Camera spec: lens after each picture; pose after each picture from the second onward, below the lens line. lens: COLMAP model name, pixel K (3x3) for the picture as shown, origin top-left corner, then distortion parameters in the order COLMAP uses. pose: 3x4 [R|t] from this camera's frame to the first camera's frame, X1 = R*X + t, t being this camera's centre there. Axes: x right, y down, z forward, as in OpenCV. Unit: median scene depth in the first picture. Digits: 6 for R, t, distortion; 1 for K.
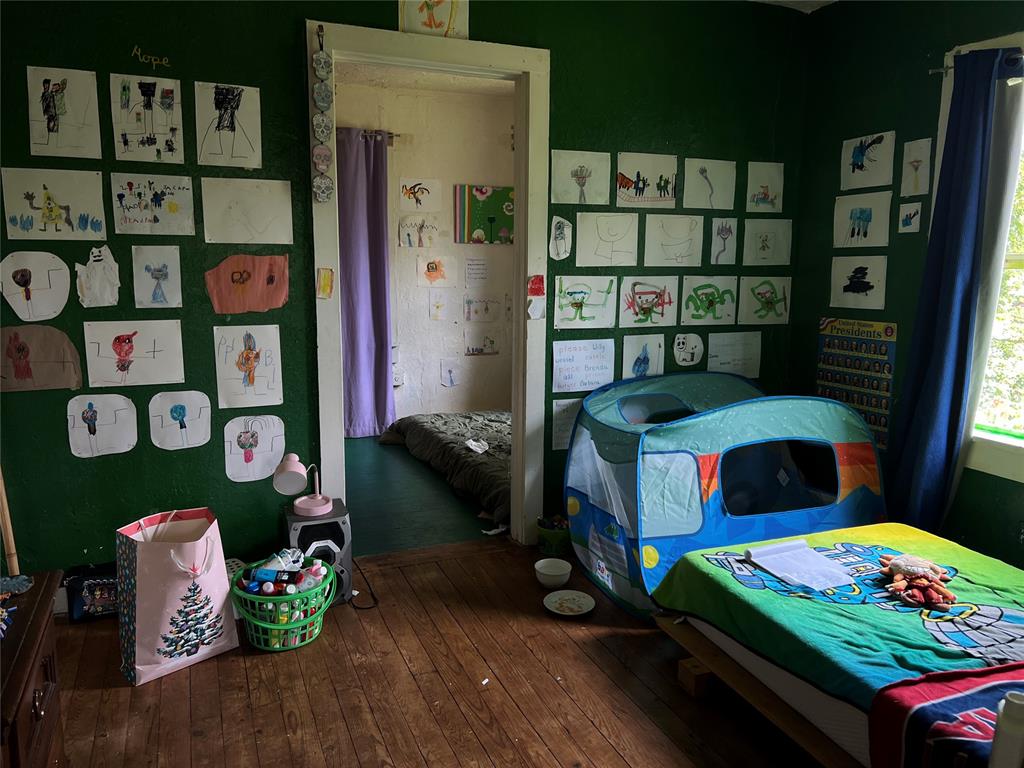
lens RADIAL K [[748.0, 0, 510.1], [0, 748.0, 381.6], [0, 0, 1]] dist [0.012763, -0.013734]
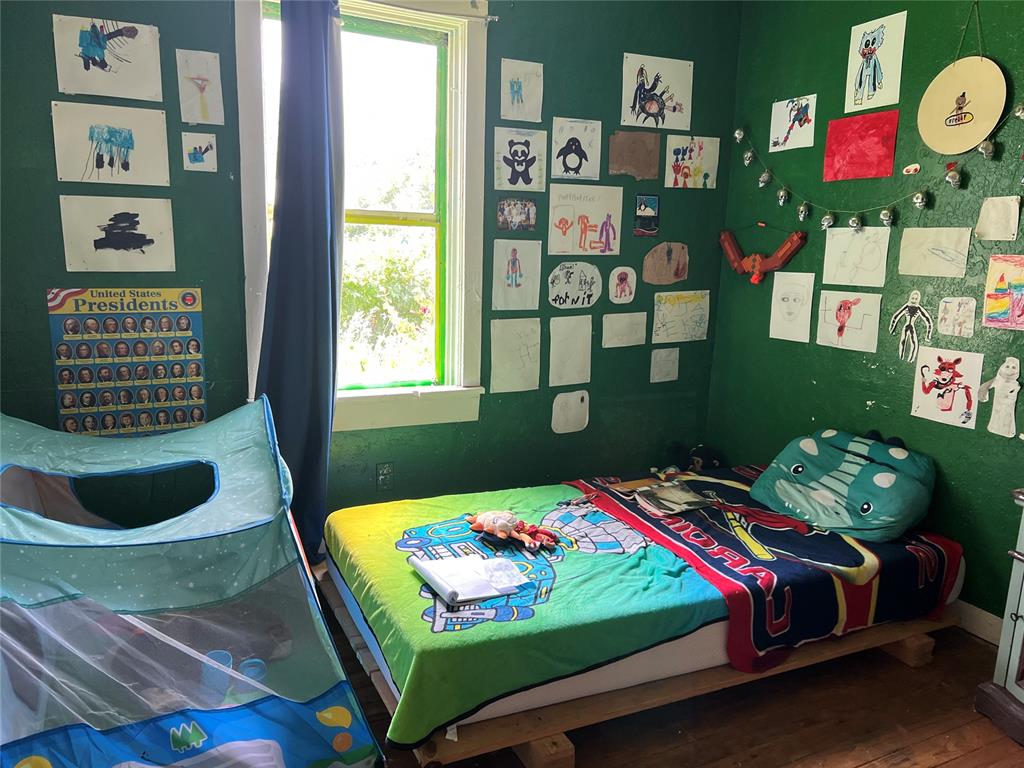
lens RADIAL K [[748.0, 0, 508.8], [0, 748.0, 385.2], [0, 0, 1]] dist [0.012763, -0.013734]
pose [[-0.070955, -0.186062, 0.979973, -0.289445], [0.130492, 0.972274, 0.194049, -0.086635], [-0.988907, 0.141647, -0.044708, 0.712861]]
